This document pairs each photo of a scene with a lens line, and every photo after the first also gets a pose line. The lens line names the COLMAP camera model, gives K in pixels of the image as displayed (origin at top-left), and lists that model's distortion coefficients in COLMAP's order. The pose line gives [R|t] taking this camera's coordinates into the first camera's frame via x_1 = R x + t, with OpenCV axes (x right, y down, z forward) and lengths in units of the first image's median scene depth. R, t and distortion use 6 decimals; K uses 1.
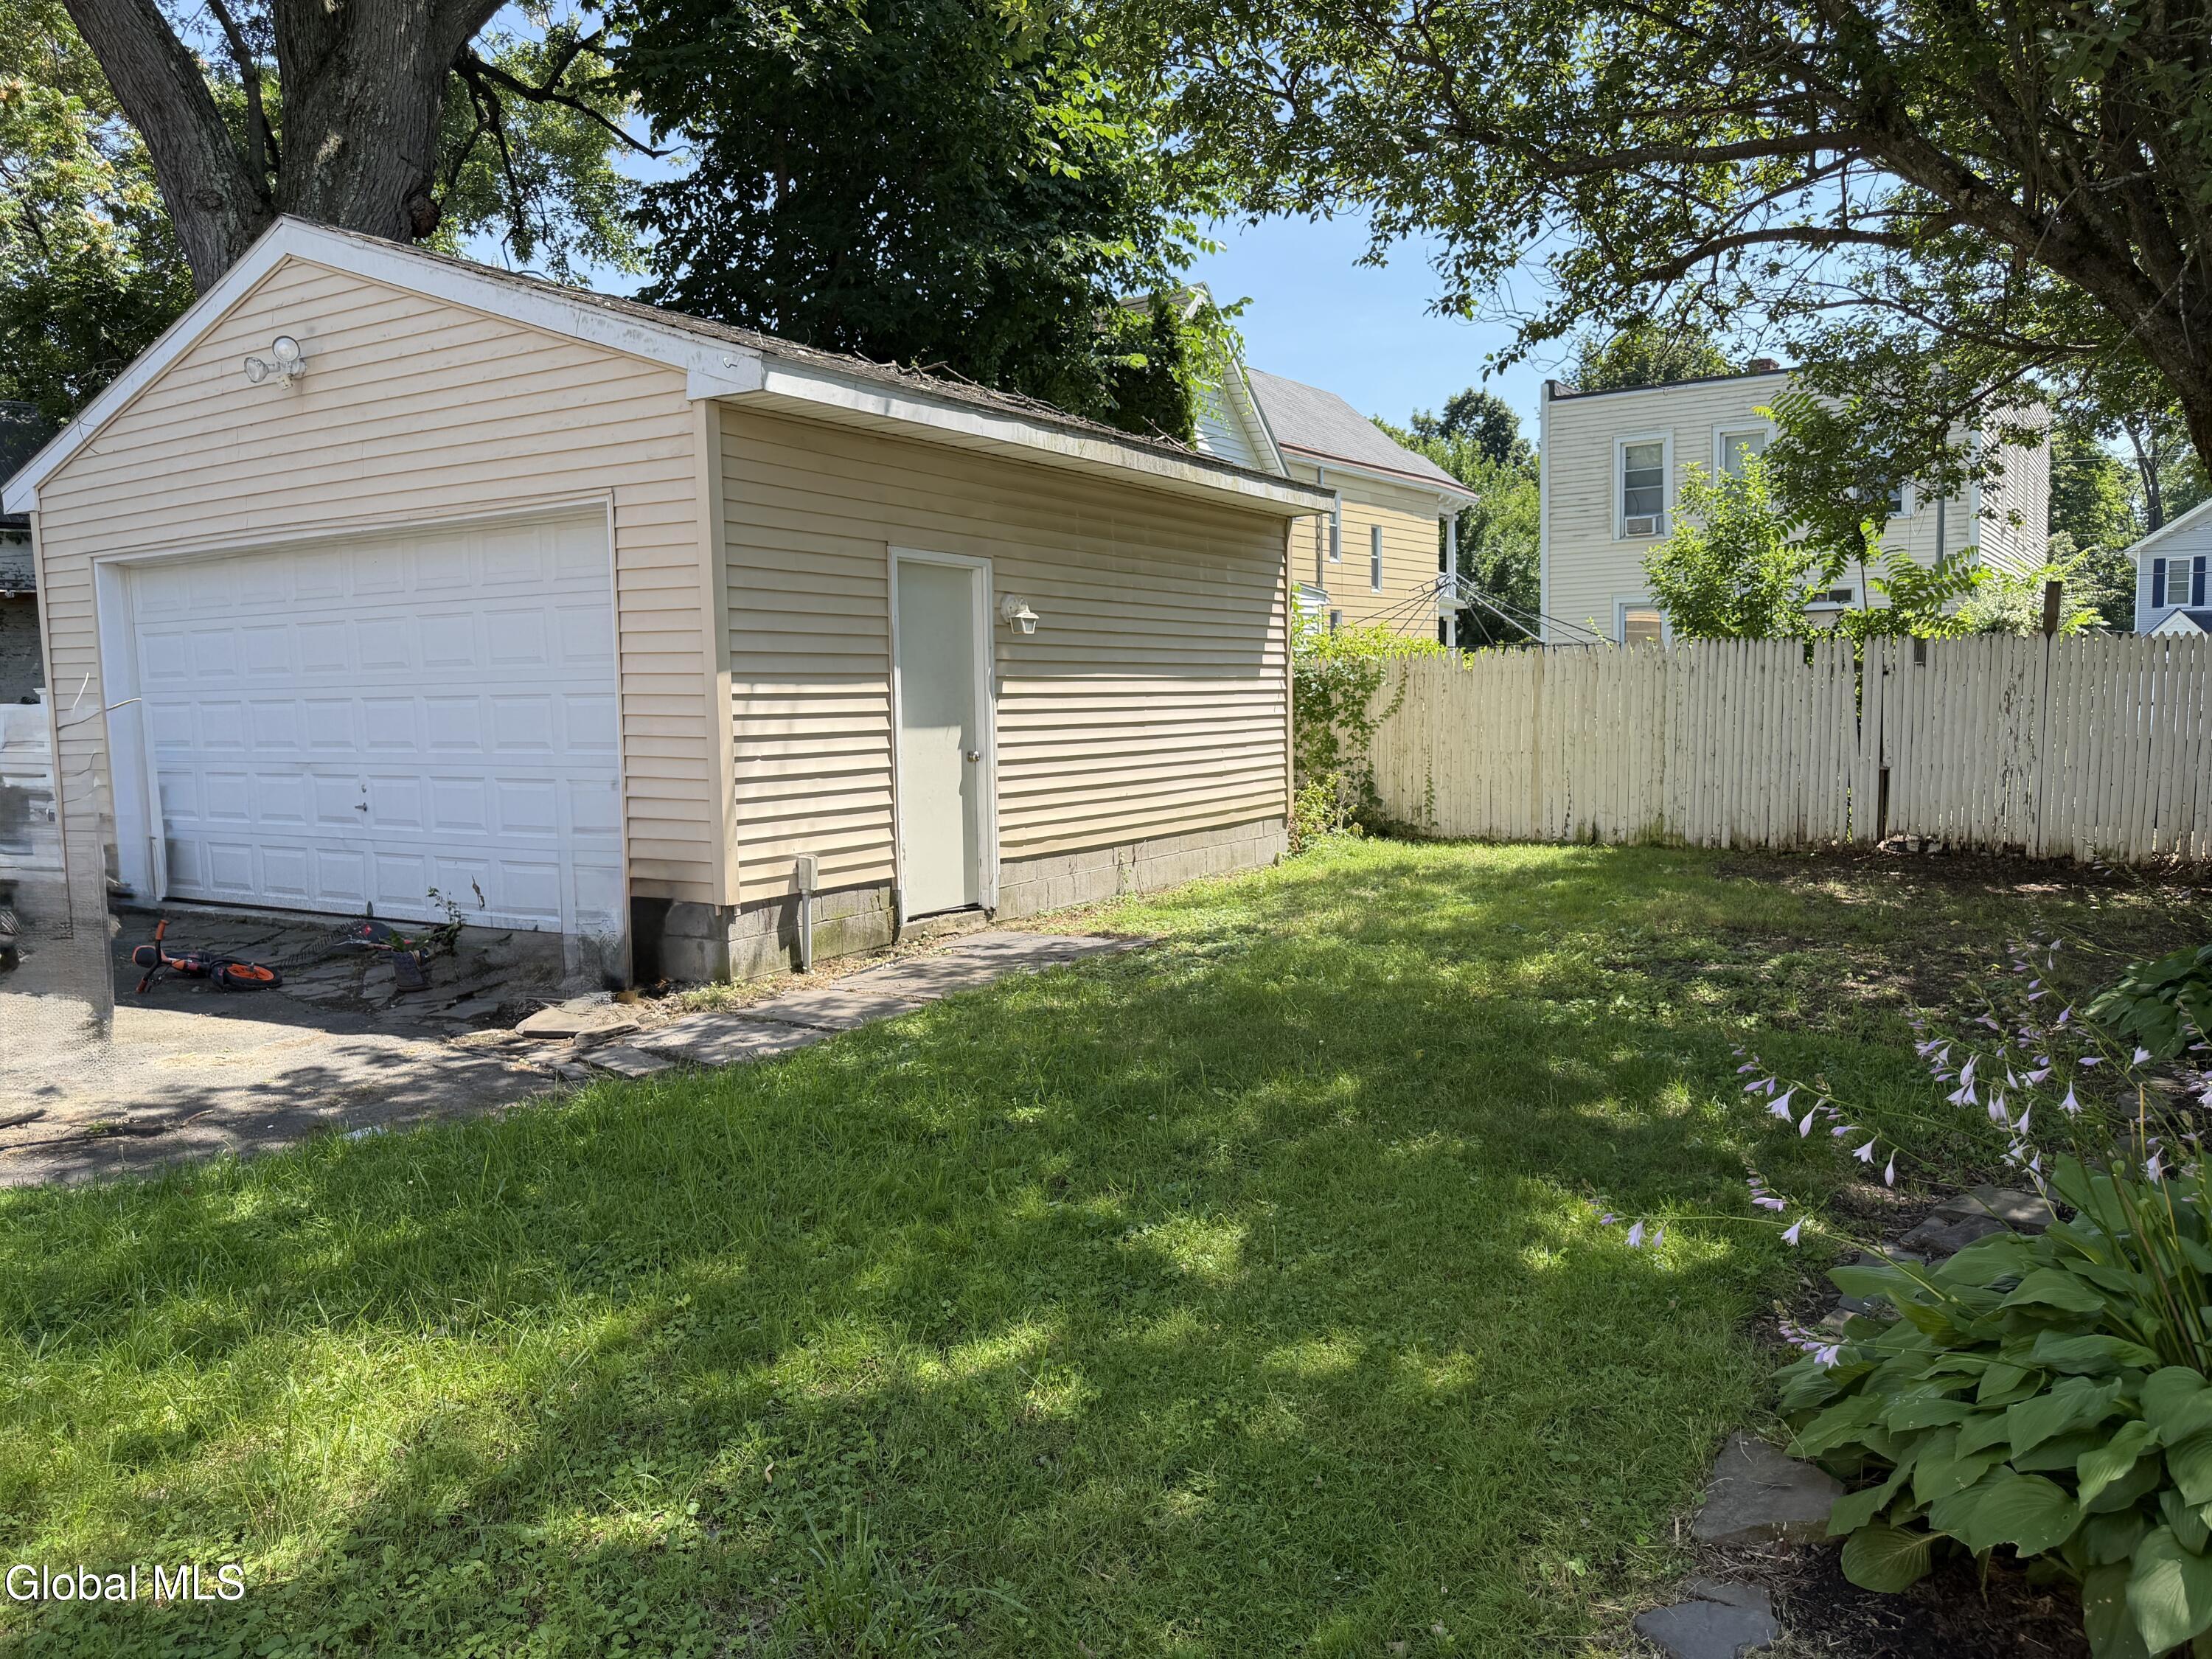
lens RADIAL K [[1558.1, 0, 1106.0], [0, 1558.1, 829.5], [0, 0, 1]] dist [-0.001060, -0.000202]
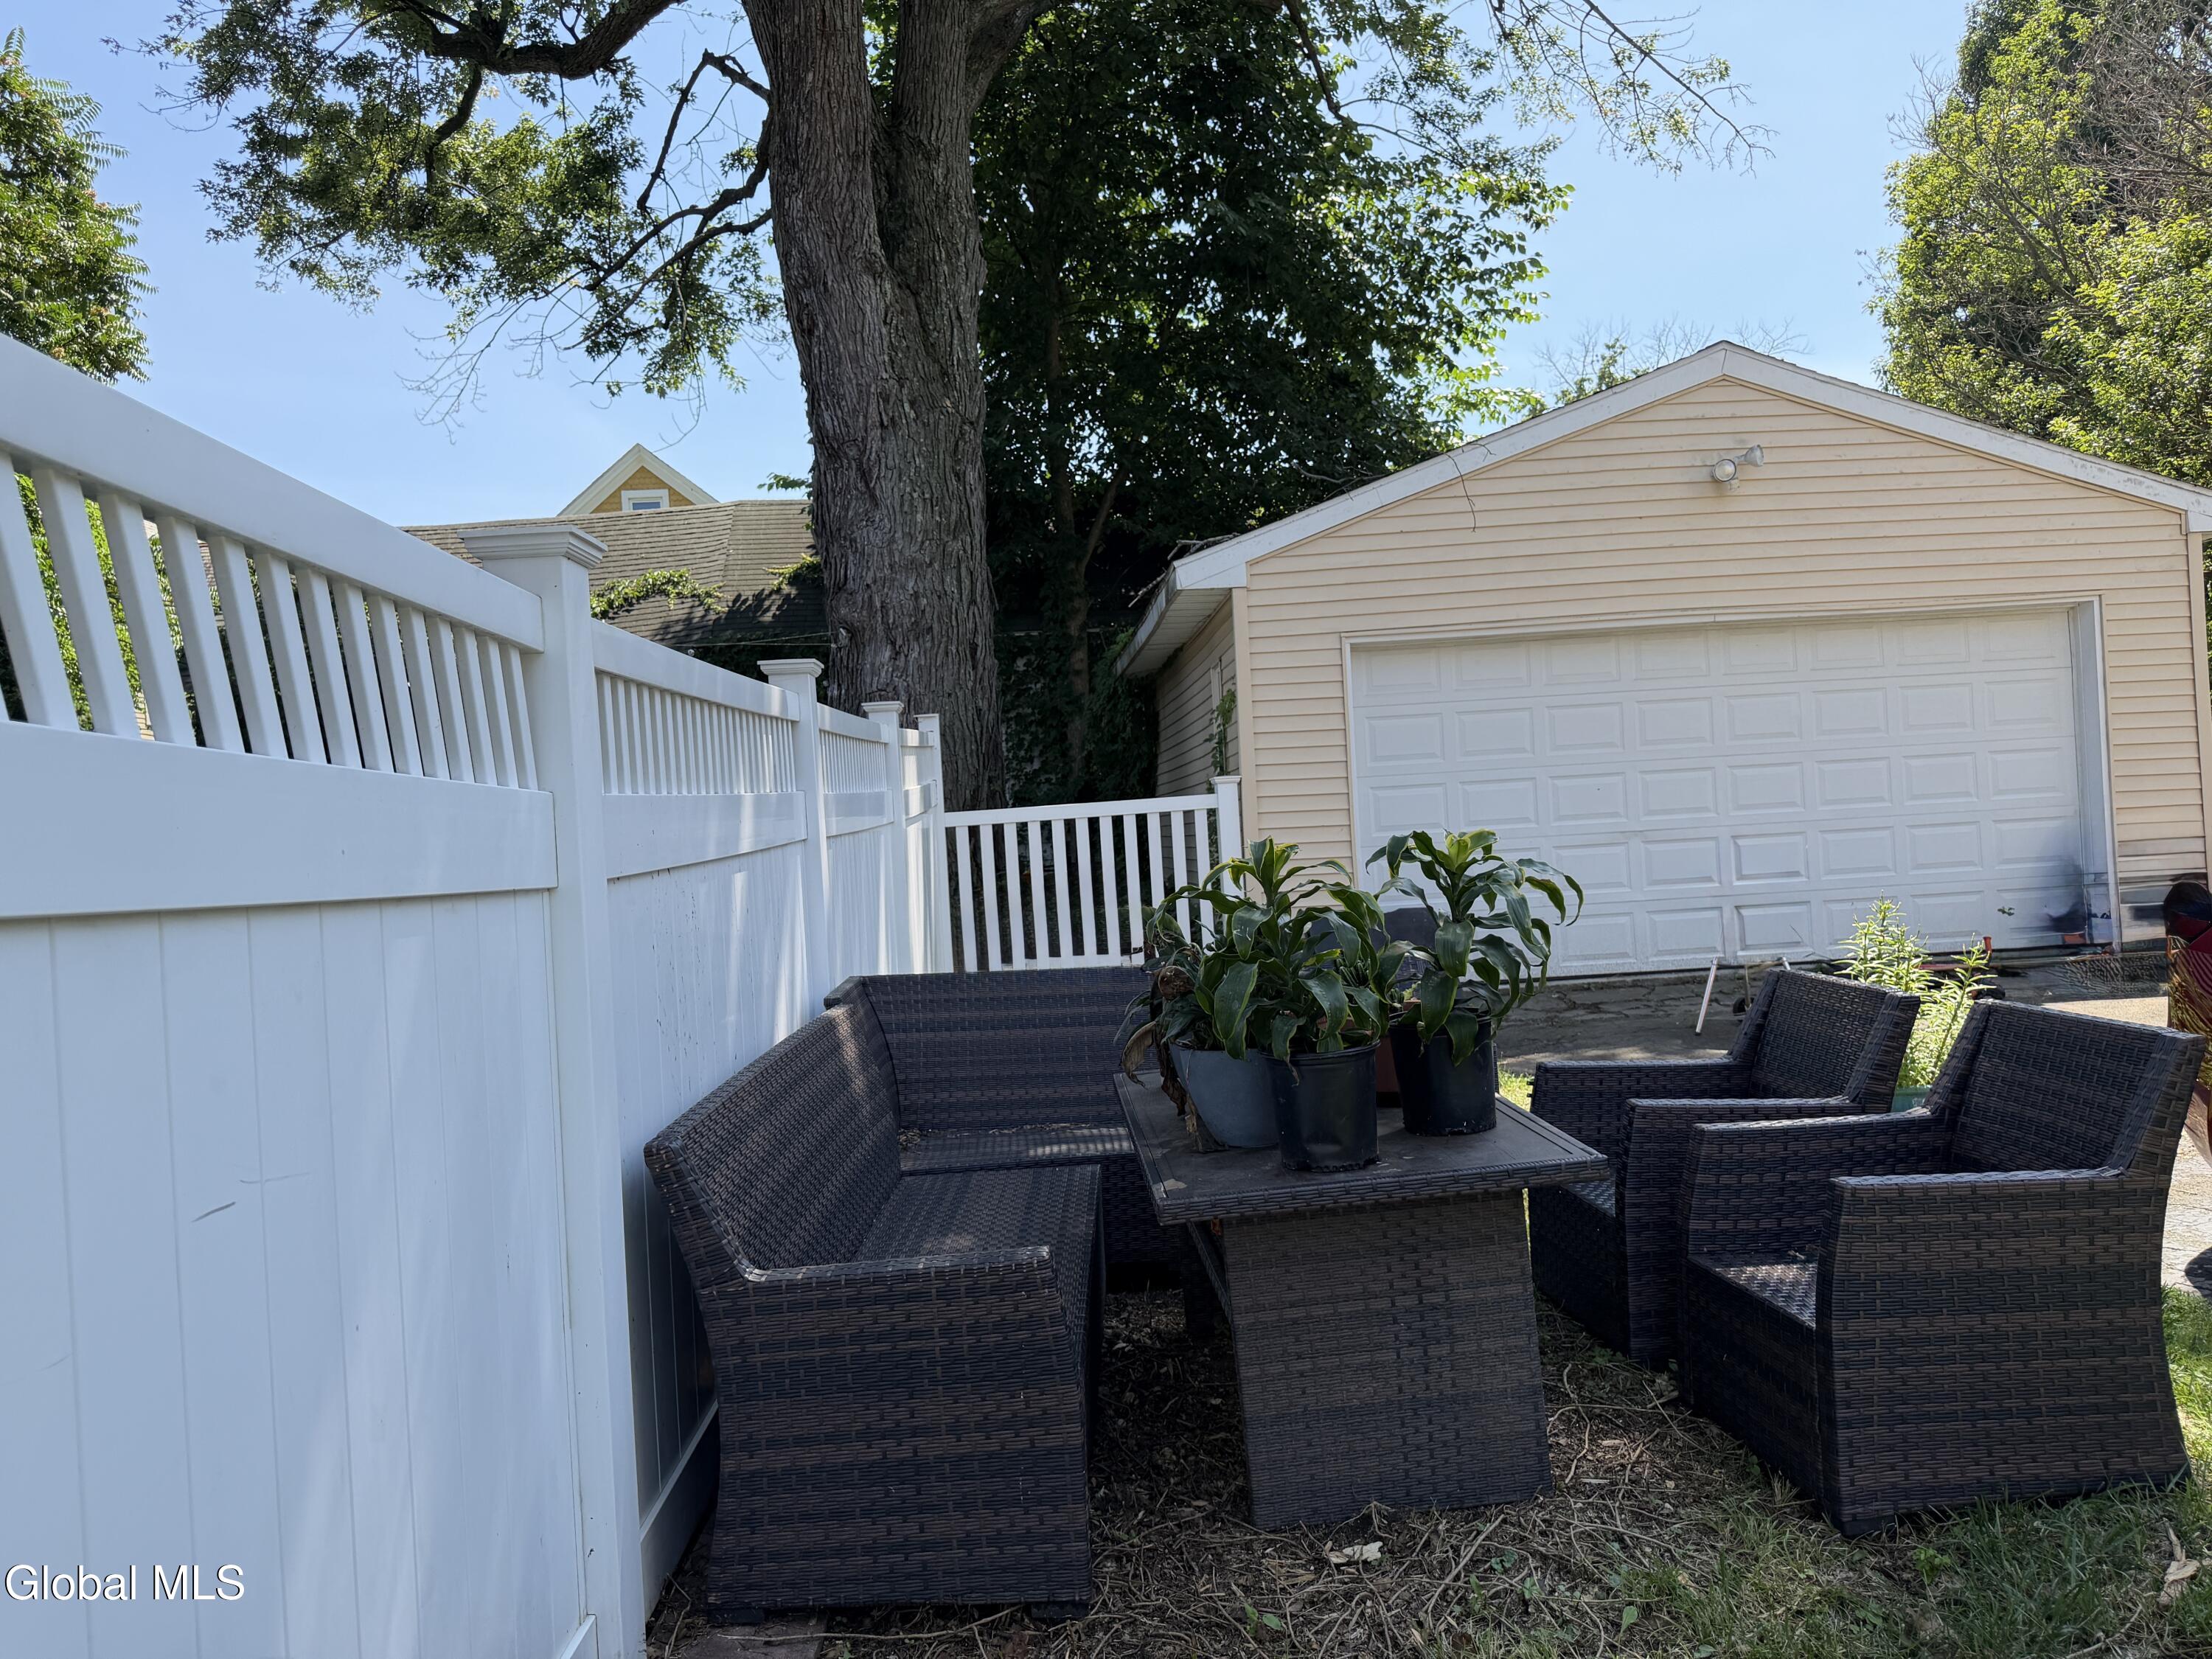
lens RADIAL K [[1558.1, 0, 1106.0], [0, 1558.1, 829.5], [0, 0, 1]] dist [-0.001060, -0.000202]
pose [[0.825503, -0.019497, 0.564061, -1.524433], [0.094320, 0.990114, -0.103813, 0.034978], [-0.556461, 0.138900, 0.819181, 0.353034]]
